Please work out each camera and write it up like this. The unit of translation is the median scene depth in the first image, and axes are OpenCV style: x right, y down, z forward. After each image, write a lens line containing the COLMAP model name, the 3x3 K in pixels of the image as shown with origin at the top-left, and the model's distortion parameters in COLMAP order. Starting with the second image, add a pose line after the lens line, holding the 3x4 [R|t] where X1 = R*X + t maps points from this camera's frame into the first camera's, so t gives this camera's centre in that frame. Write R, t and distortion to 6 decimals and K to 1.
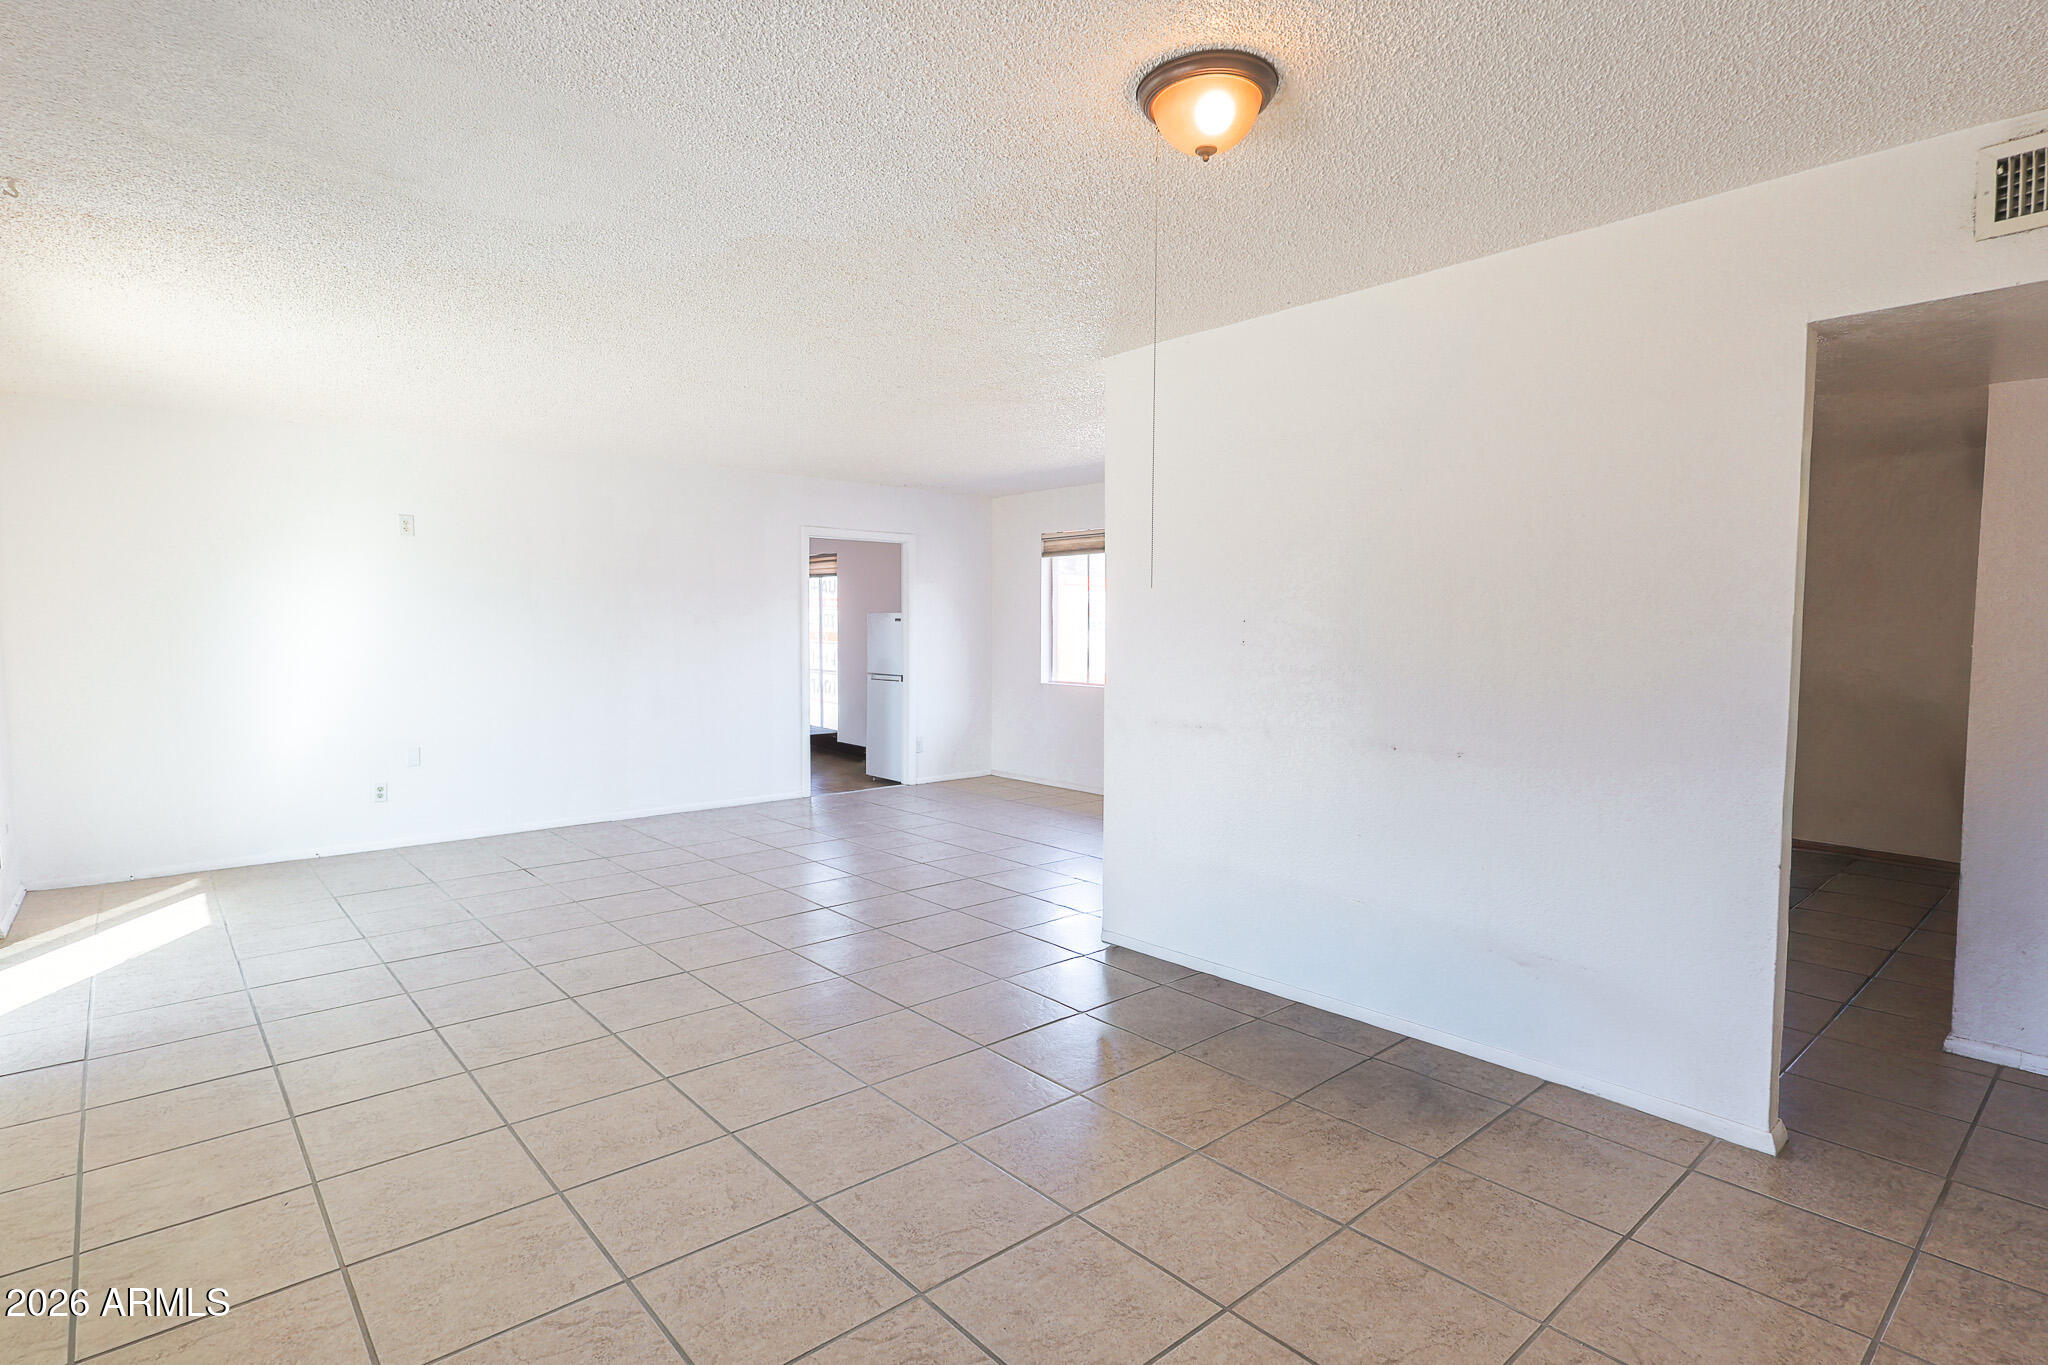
lens RADIAL K [[1015.7, 0, 1032.4], [0, 1015.7, 683.8], [0, 0, 1]] dist [-0.018731, -0.000618]
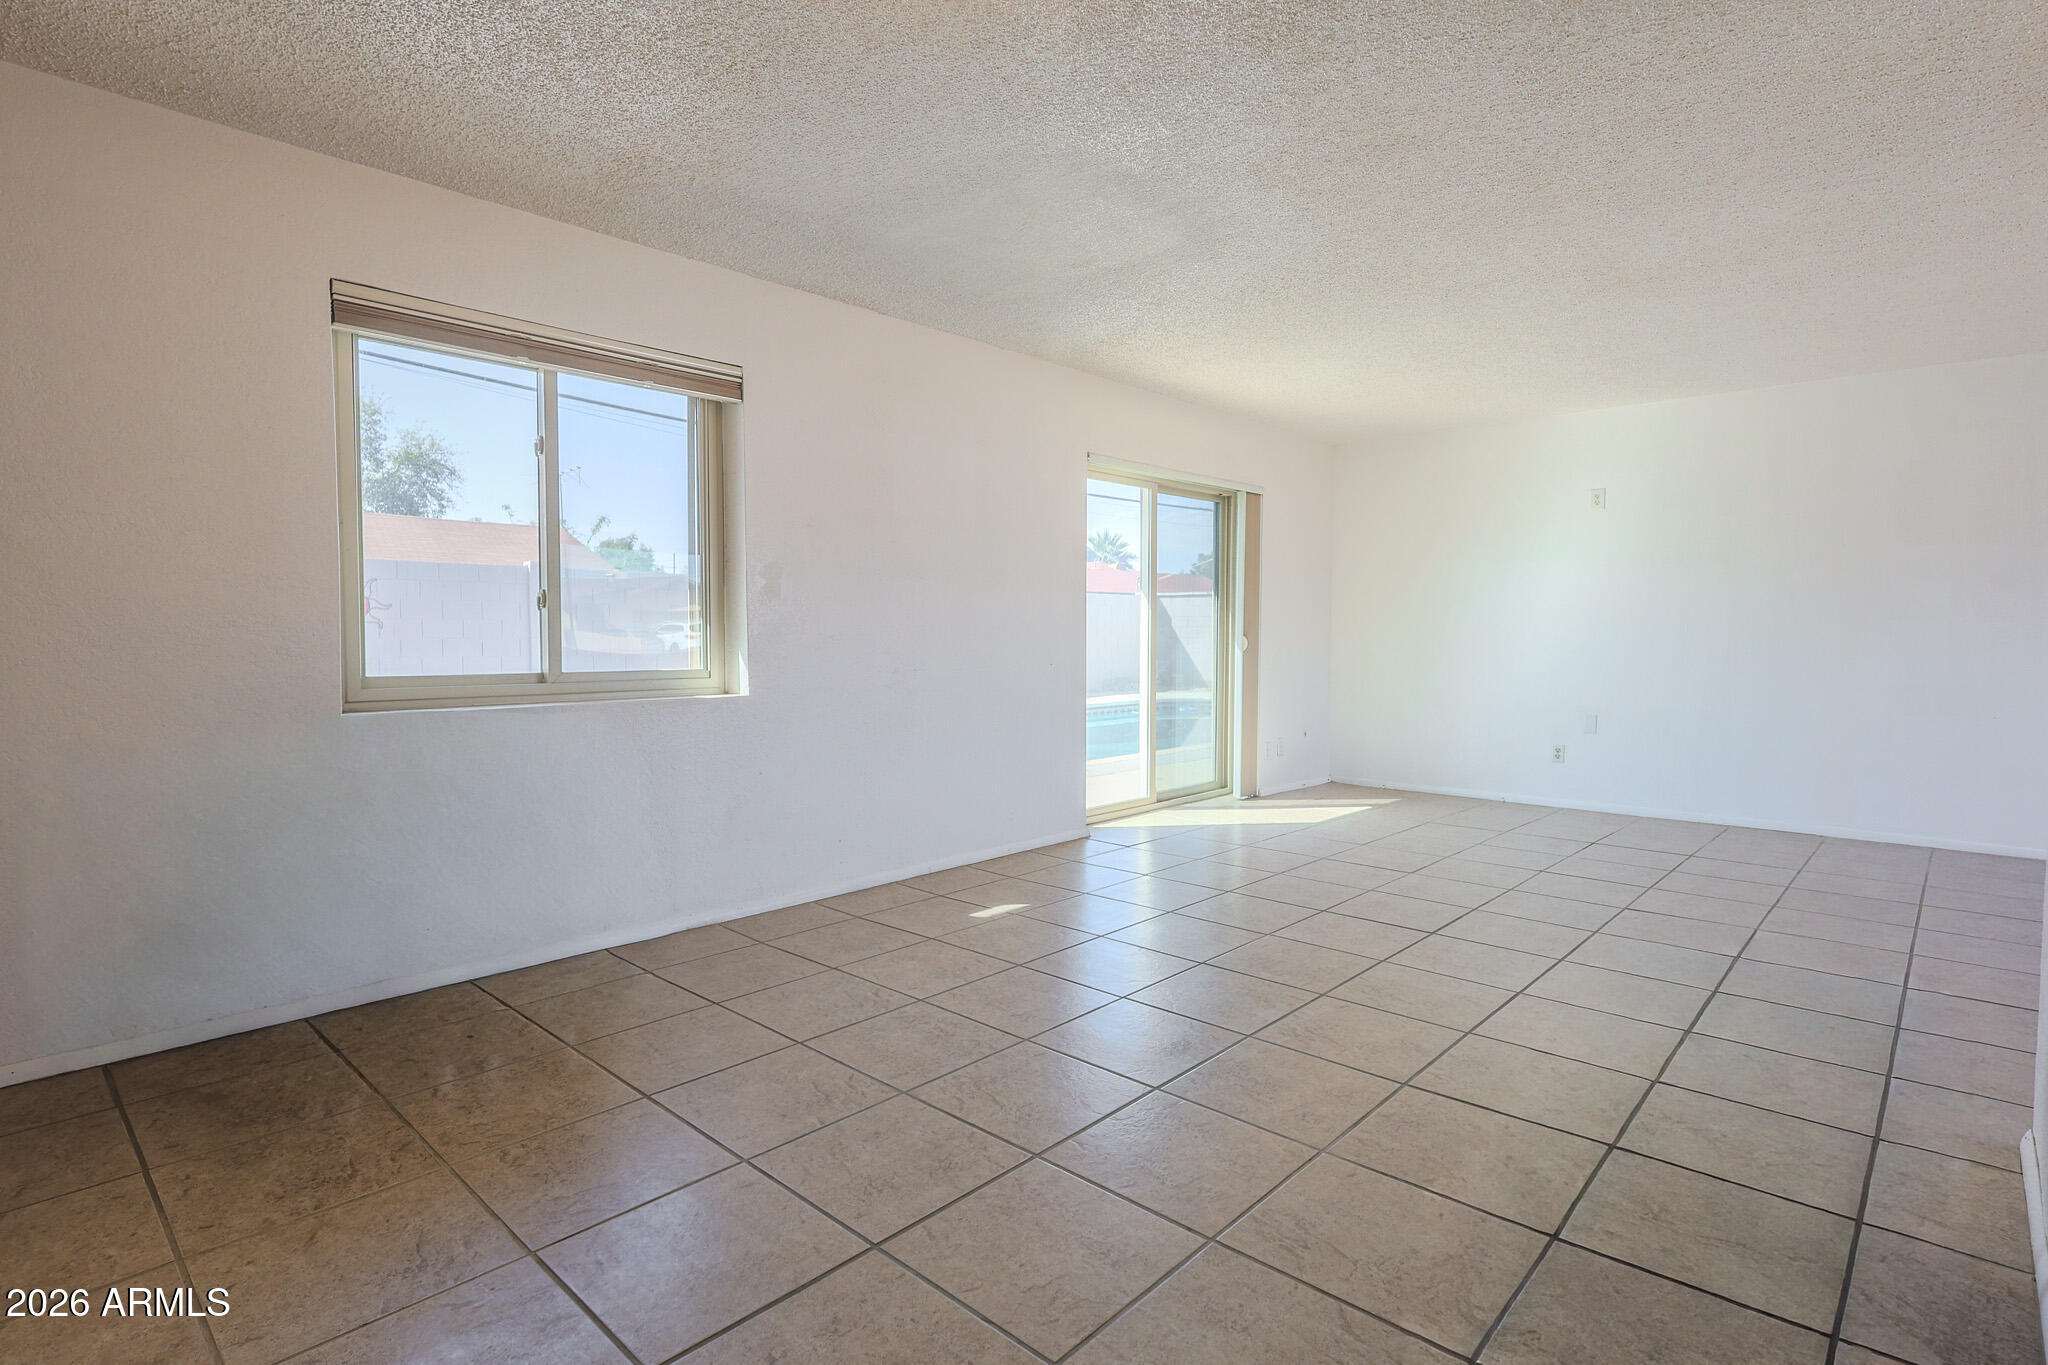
lens RADIAL K [[1015.7, 0, 1033.6], [0, 1015.7, 678.0], [0, 0, 1]] dist [-0.018731, -0.000618]
pose [[0.104845, 0.044131, -0.993509, 0.619077], [-0.058860, 0.997539, 0.038099, 0.035269], [0.992745, 0.054483, 0.107184, 0.574309]]
